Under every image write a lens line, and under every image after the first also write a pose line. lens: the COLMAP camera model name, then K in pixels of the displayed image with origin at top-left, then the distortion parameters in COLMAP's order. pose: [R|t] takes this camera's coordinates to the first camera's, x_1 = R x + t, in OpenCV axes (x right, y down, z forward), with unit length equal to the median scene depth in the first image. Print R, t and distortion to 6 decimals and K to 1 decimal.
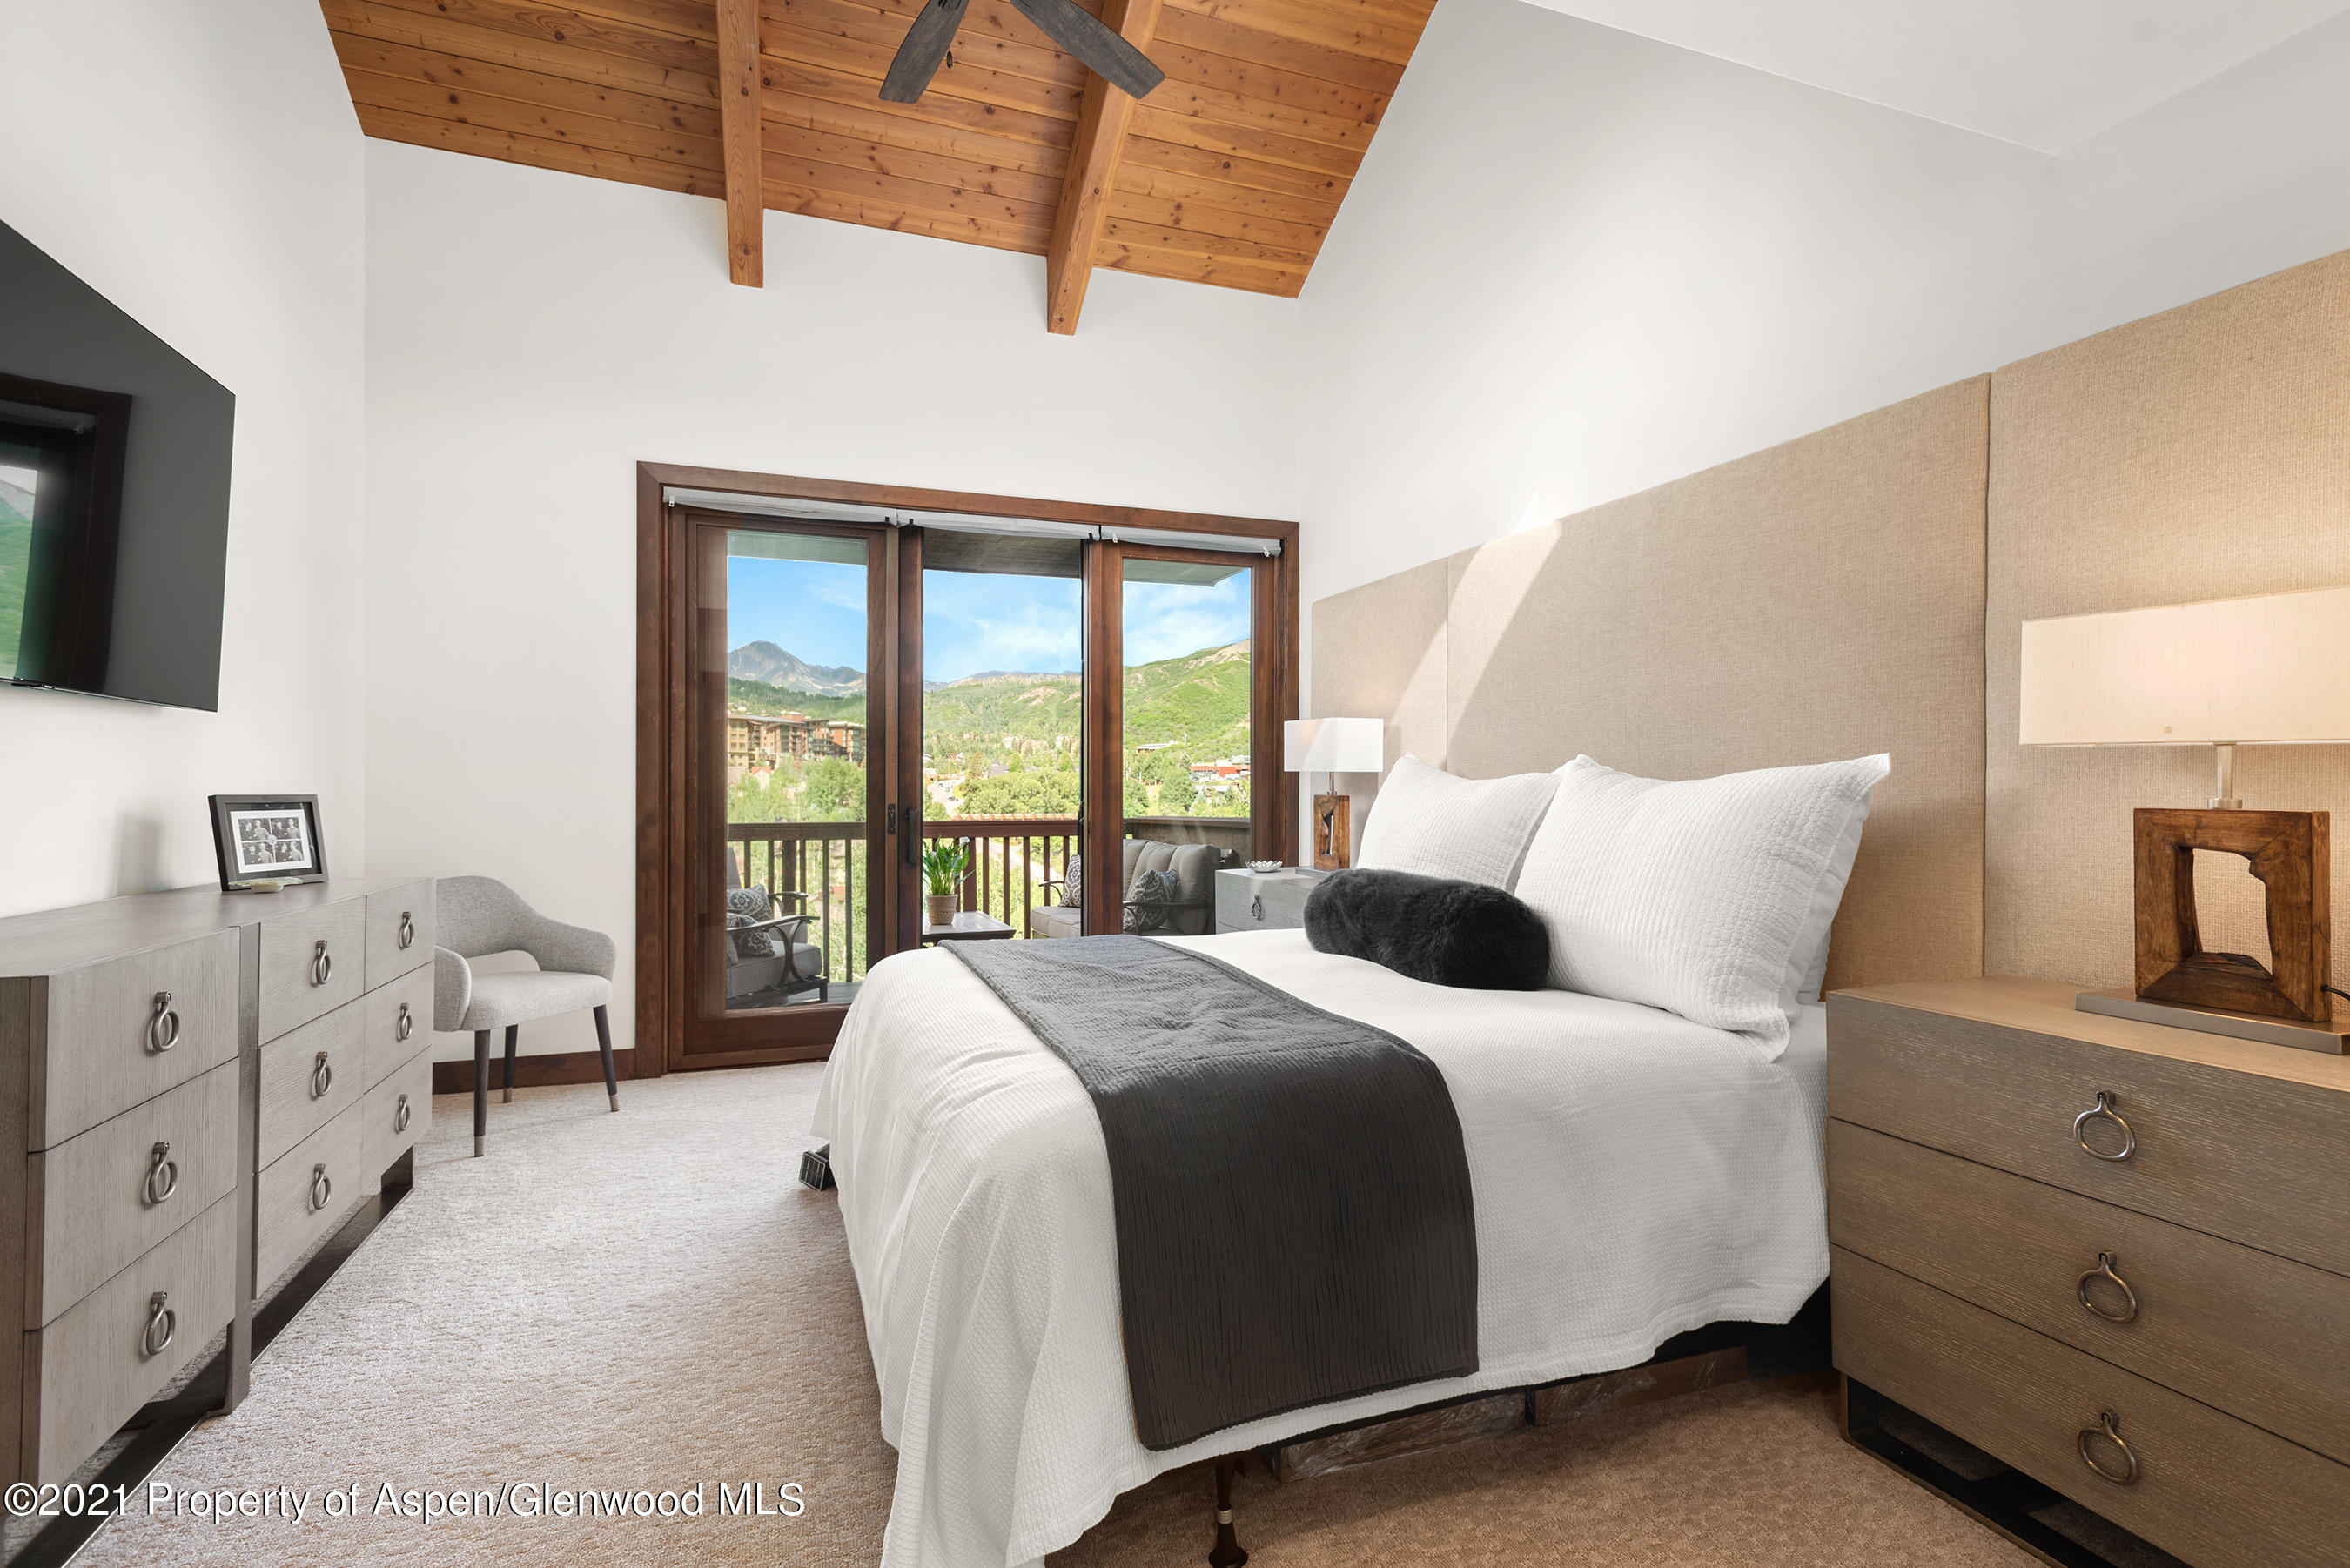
lens RADIAL K [[1126.2, 0, 1148.7], [0, 1126.2, 787.8], [0, 0, 1]] dist [0.002357, -0.001359]
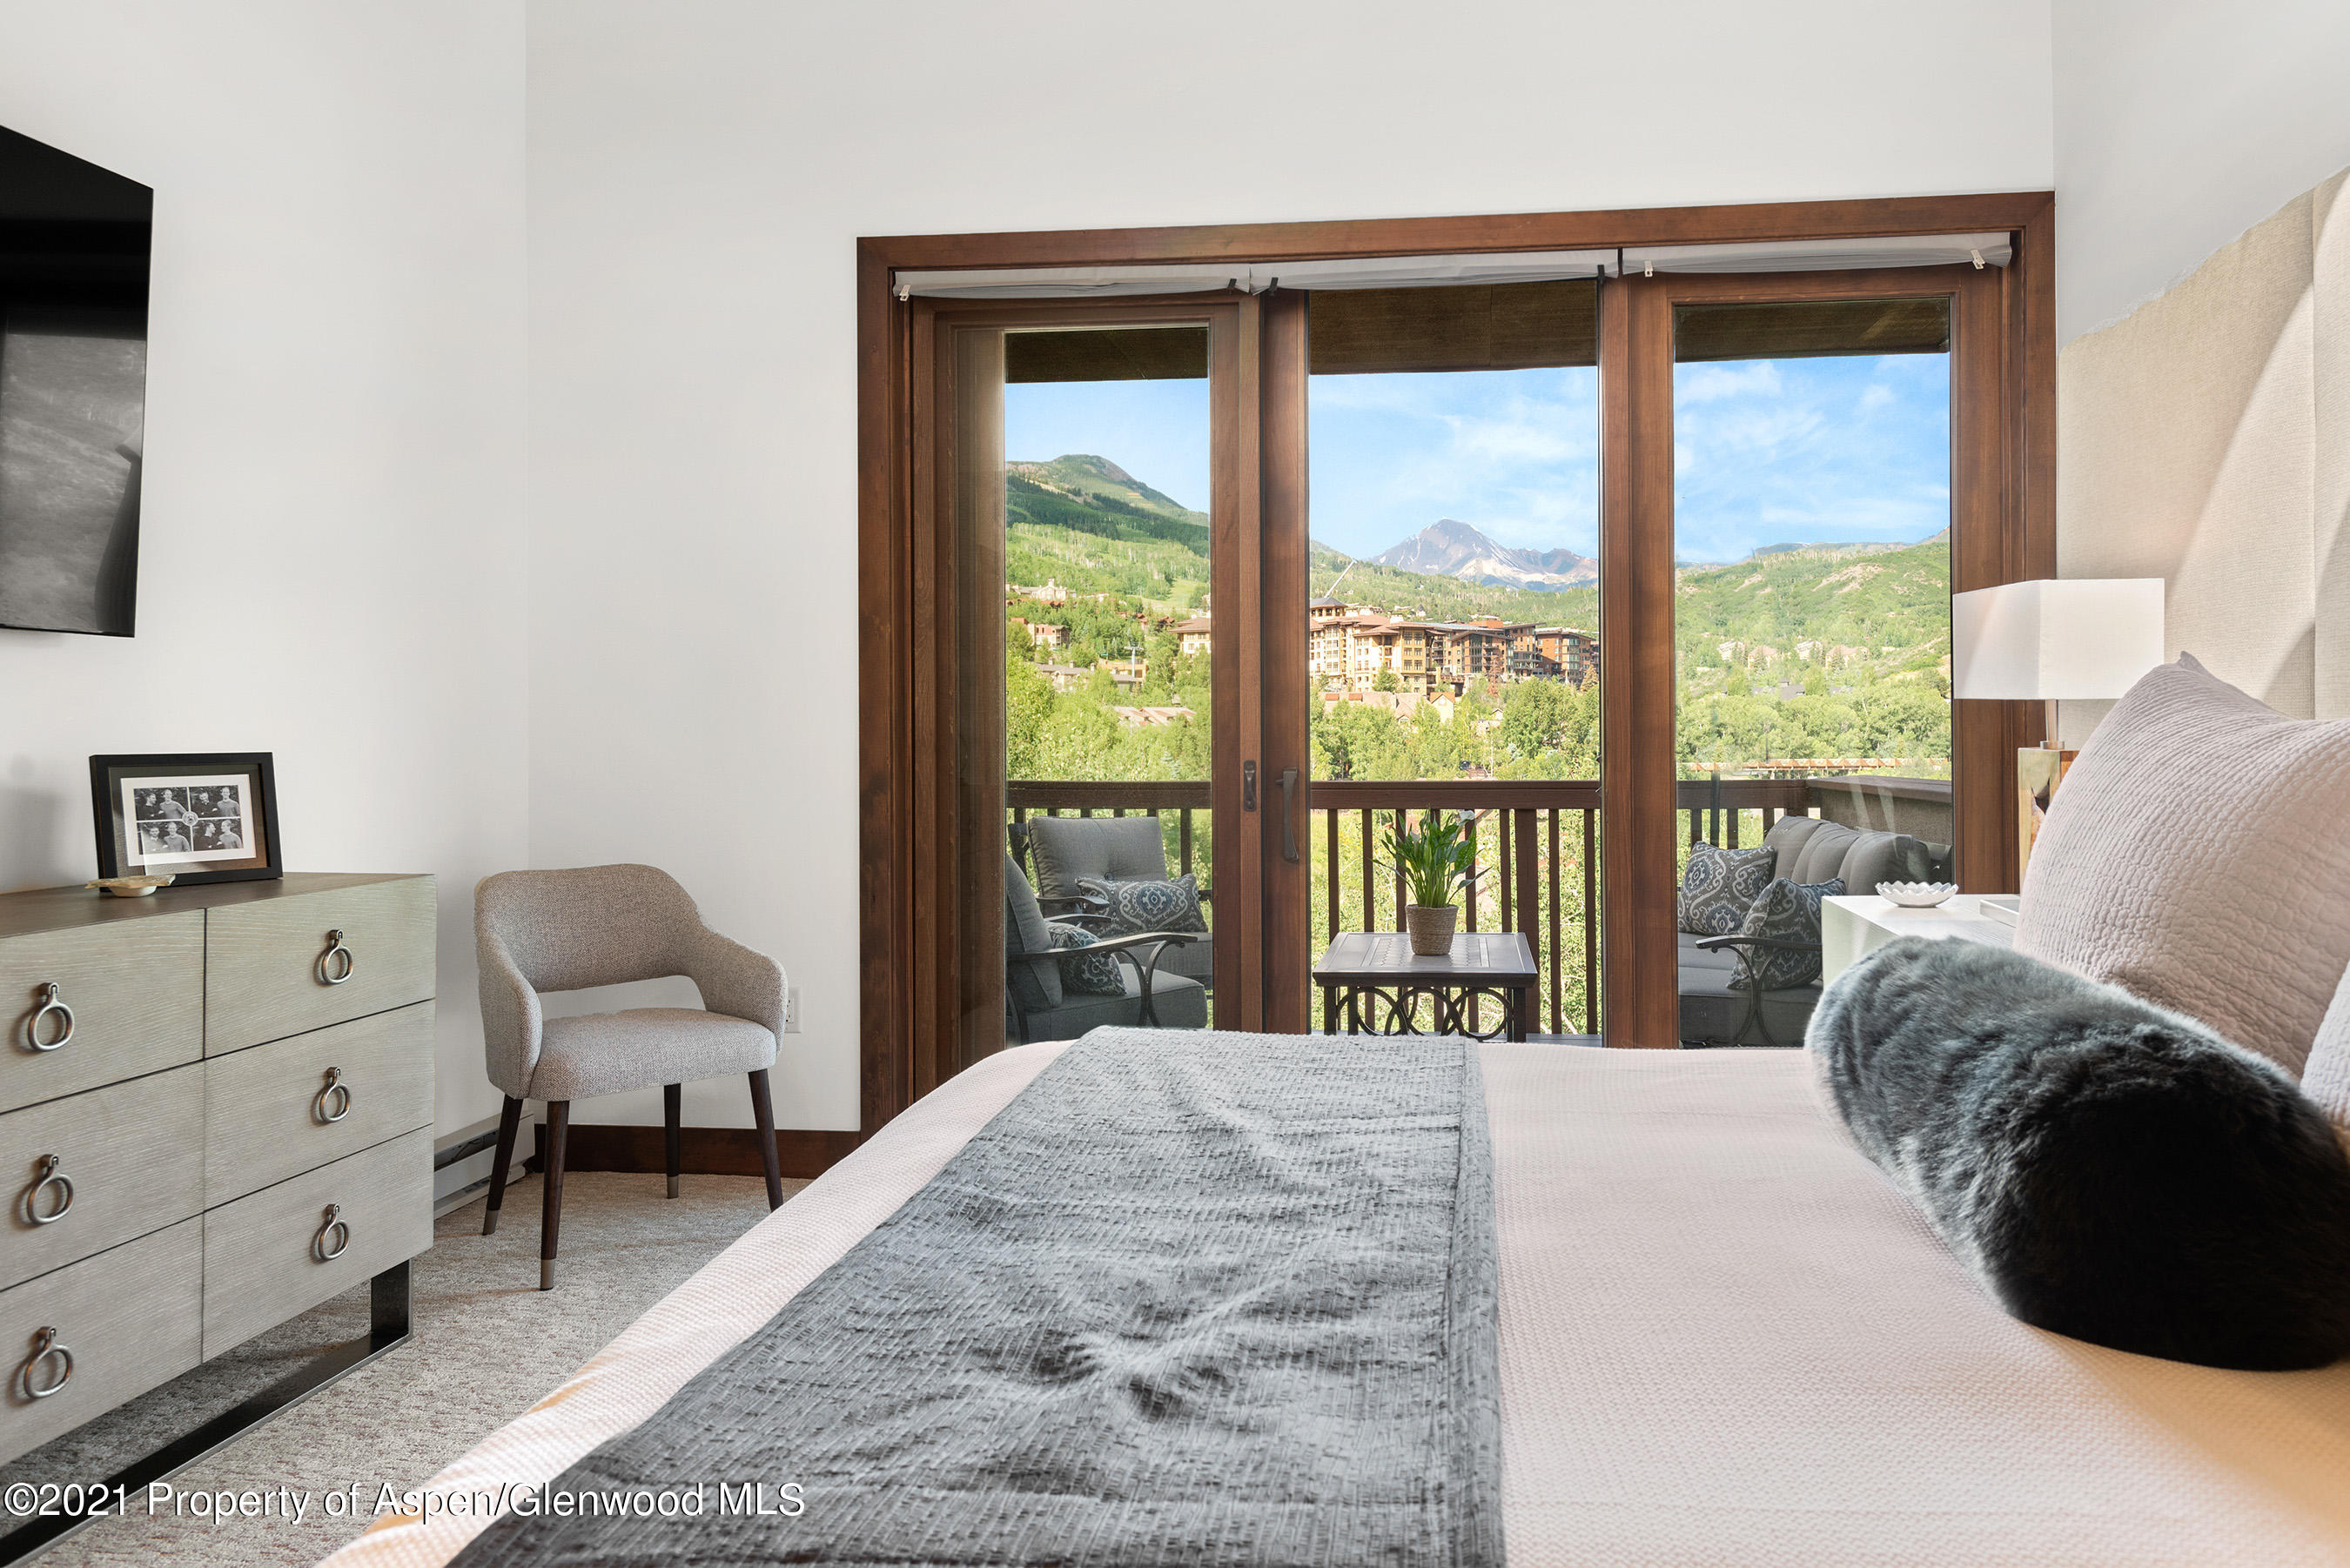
lens RADIAL K [[1618.0, 0, 1250.8], [0, 1618.0, 720.4], [0, 0, 1]] dist [0.024357, -0.002694]
pose [[0.894738, -0.005407, -0.446559, 0.166707], [0.005704, 0.999984, -0.000679, -0.006370], [0.446555, -0.001940, 0.894754, 0.247851]]
